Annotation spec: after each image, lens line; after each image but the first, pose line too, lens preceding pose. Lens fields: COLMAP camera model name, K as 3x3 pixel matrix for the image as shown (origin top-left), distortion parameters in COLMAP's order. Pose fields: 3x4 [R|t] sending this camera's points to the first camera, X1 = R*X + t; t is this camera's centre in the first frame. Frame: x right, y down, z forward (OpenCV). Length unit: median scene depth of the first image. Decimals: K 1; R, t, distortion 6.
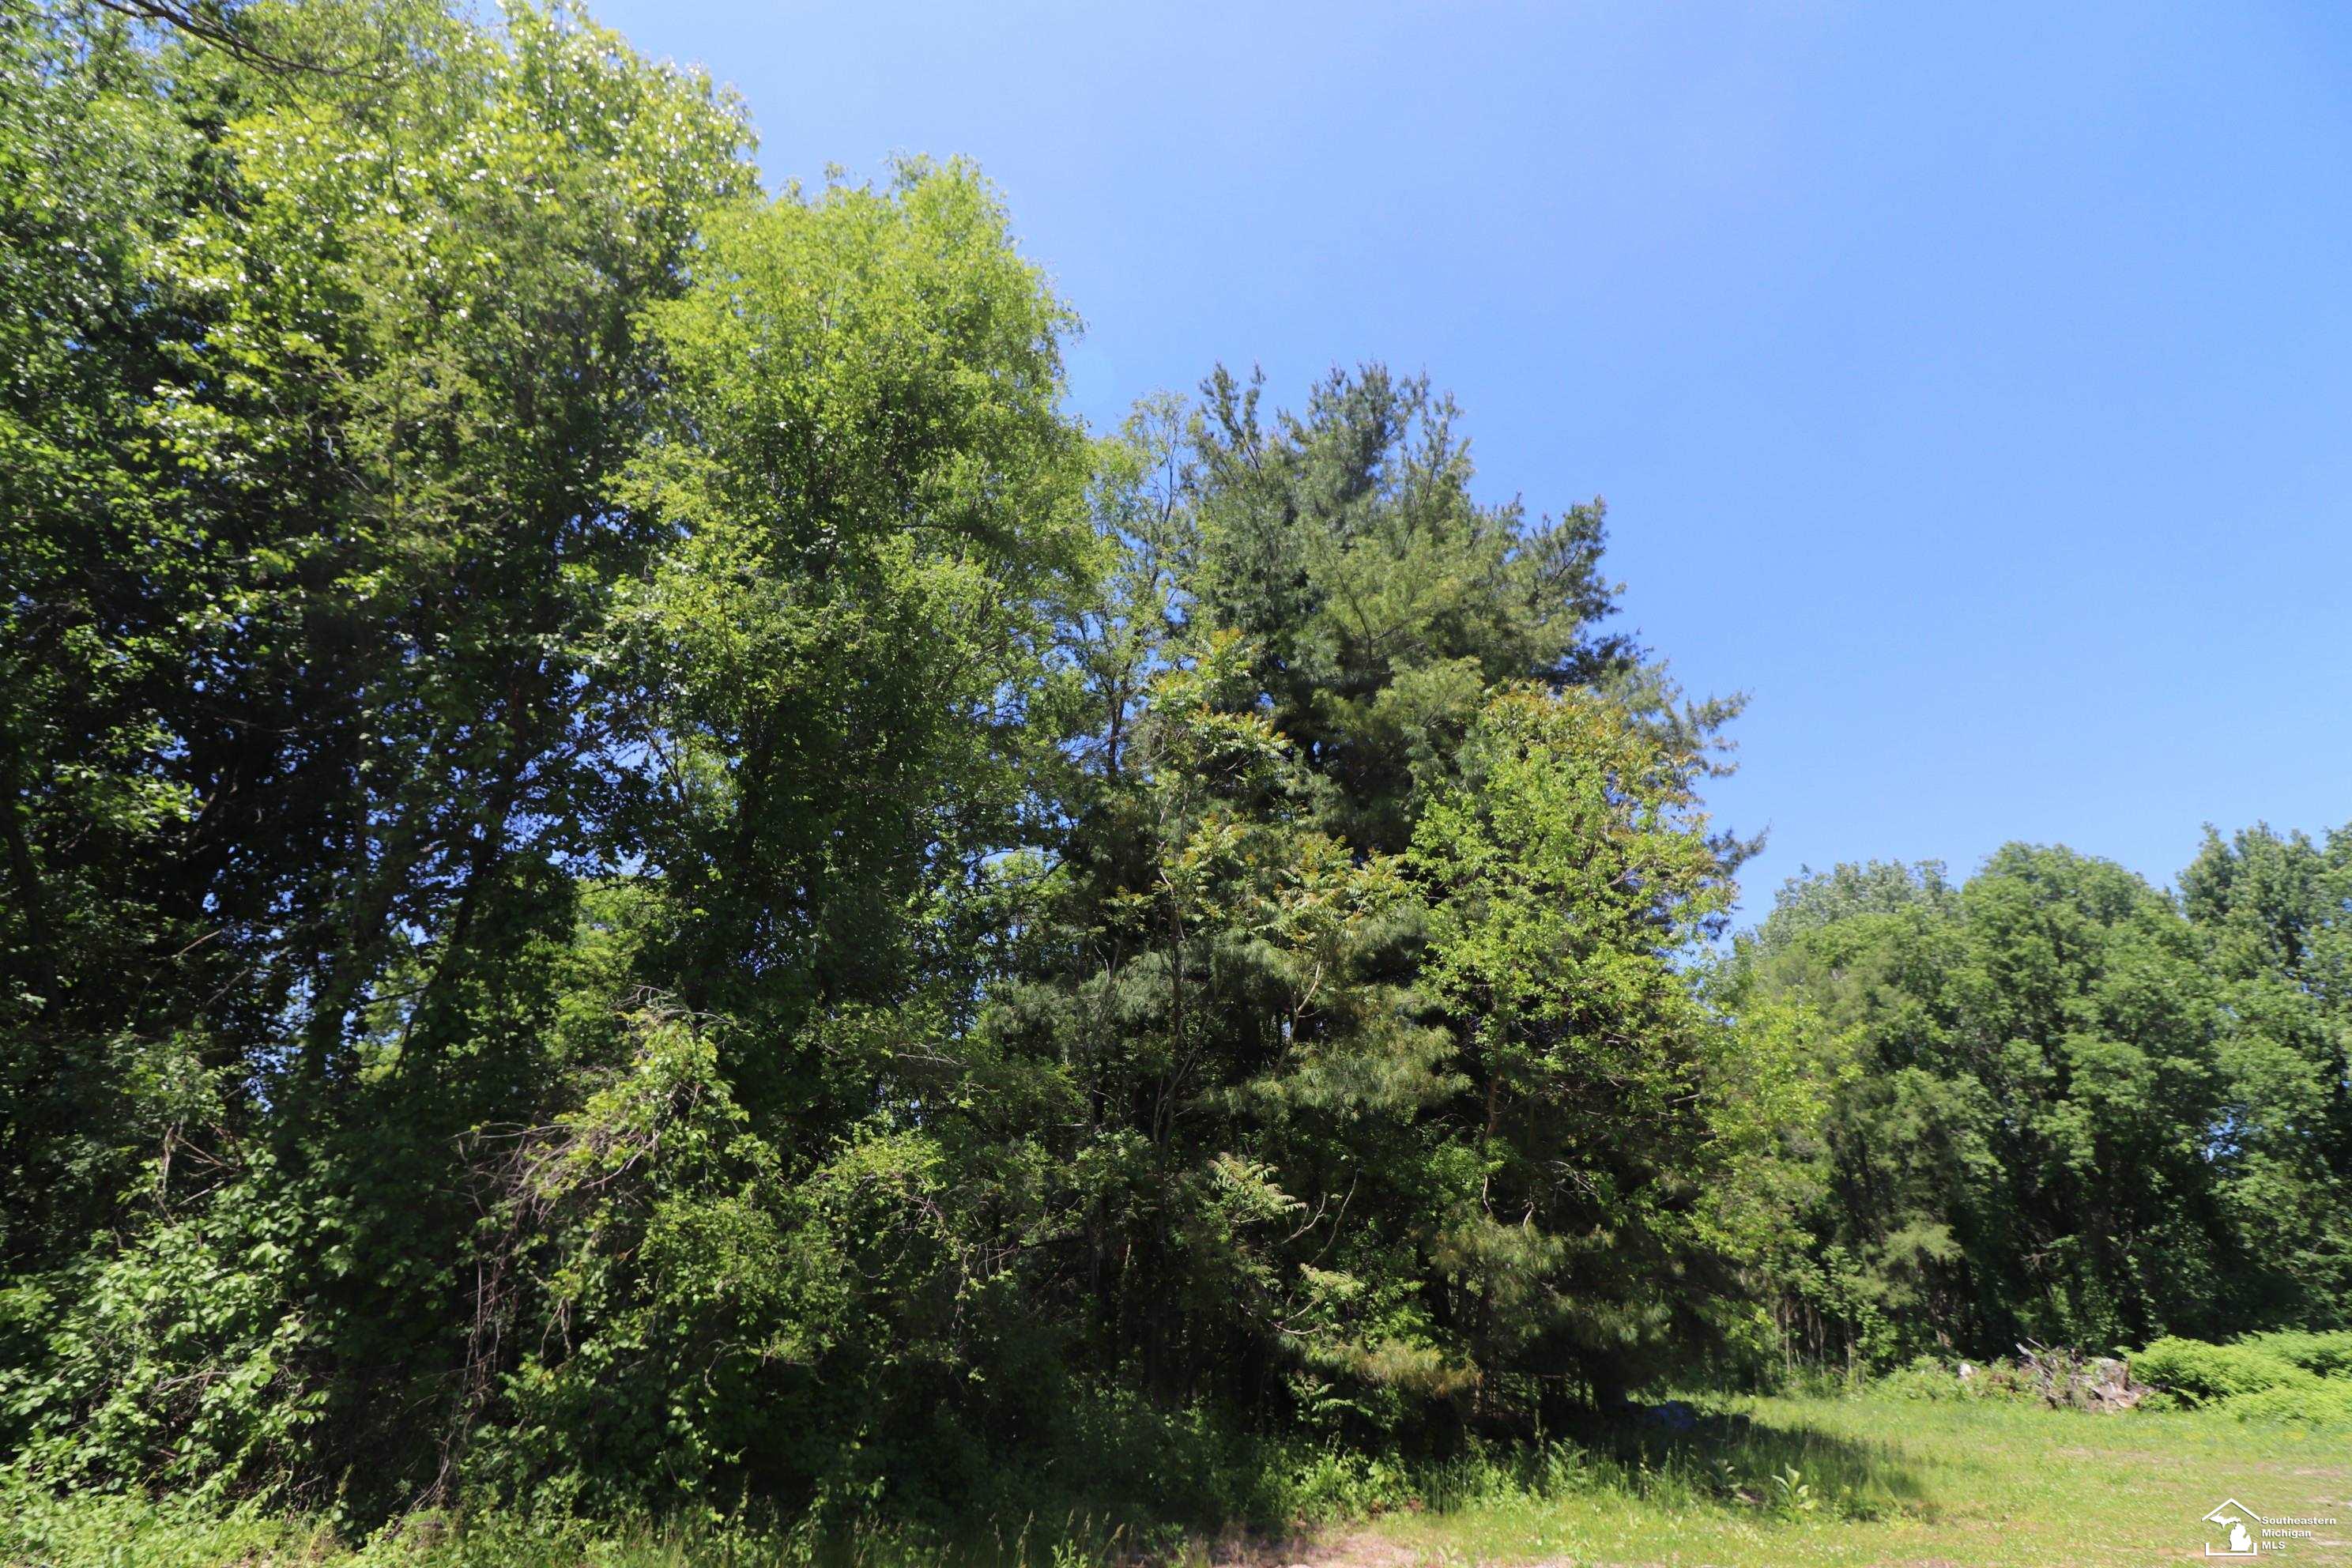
lens RADIAL K [[1091.7, 0, 1180.7], [0, 1091.7, 764.2], [0, 0, 1]] dist [0.002971, -0.014565]
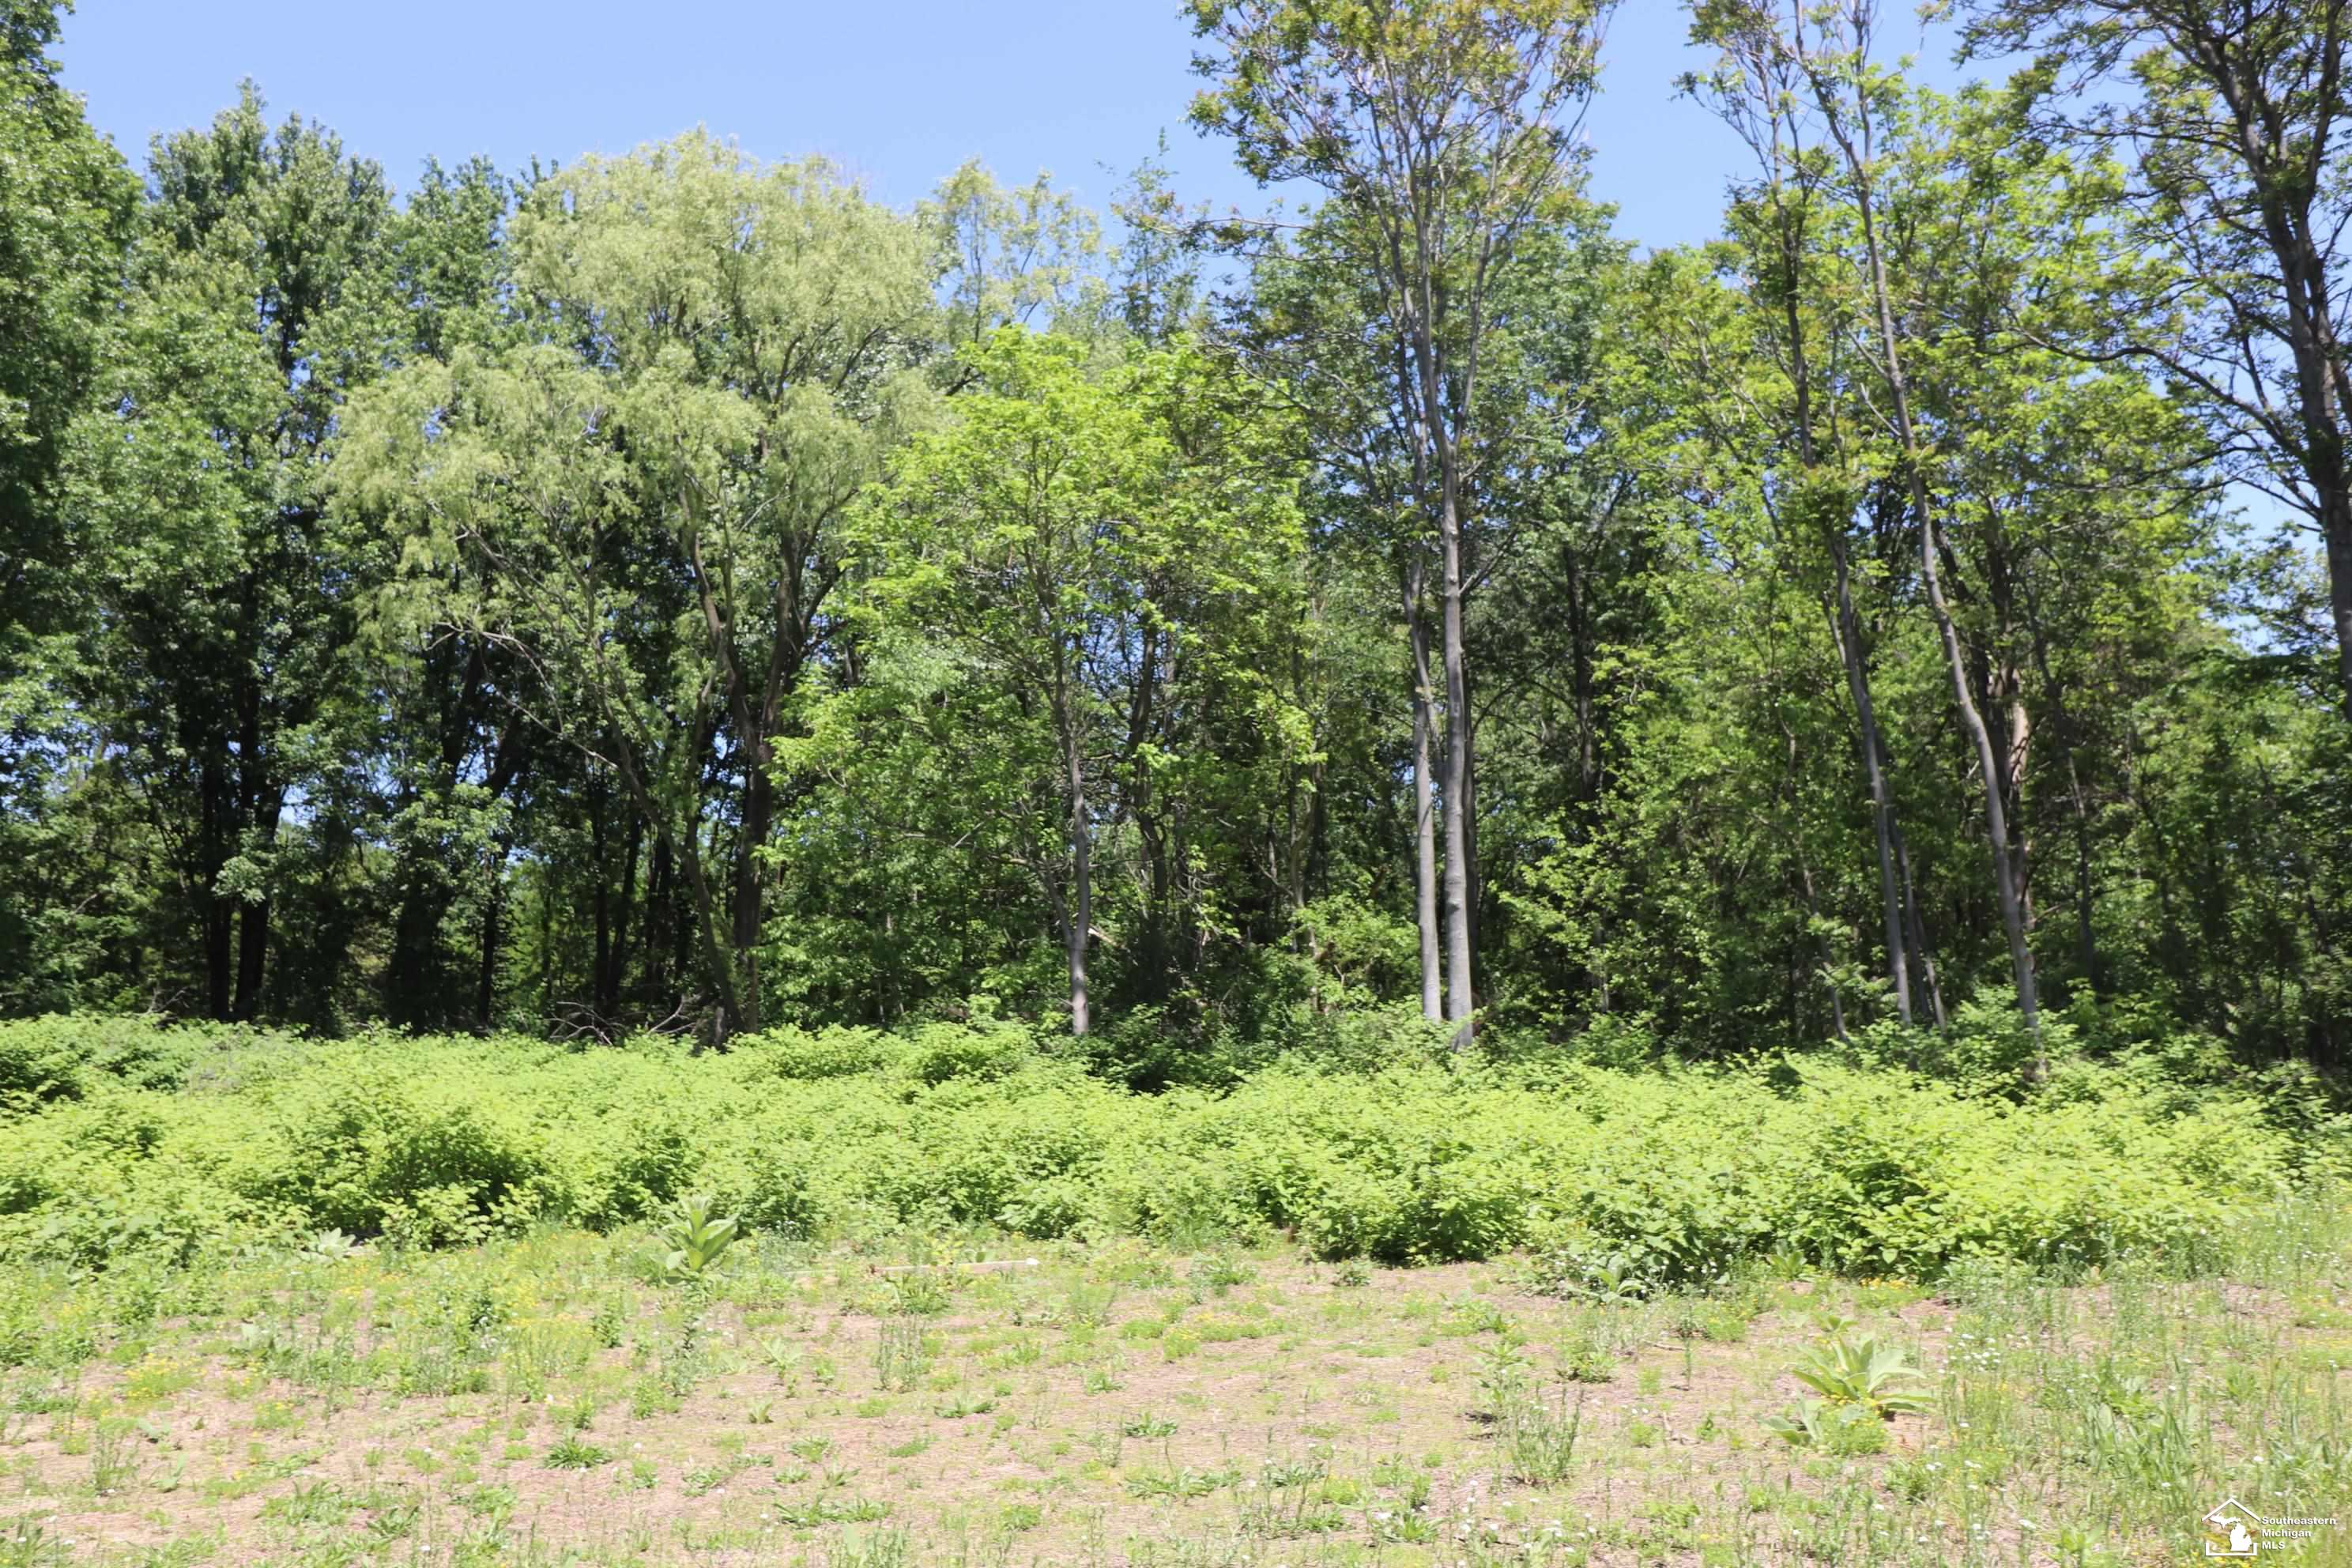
lens RADIAL K [[1849.9, 0, 1171.5], [0, 1849.9, 755.4], [0, 0, 1]] dist [0.019100, -0.014211]
pose [[0.270051, 0.129094, 0.954153, 0.272360], [-0.422049, 0.906568, -0.003204, 0.142650], [-0.865417, -0.401834, 0.299303, 0.243257]]
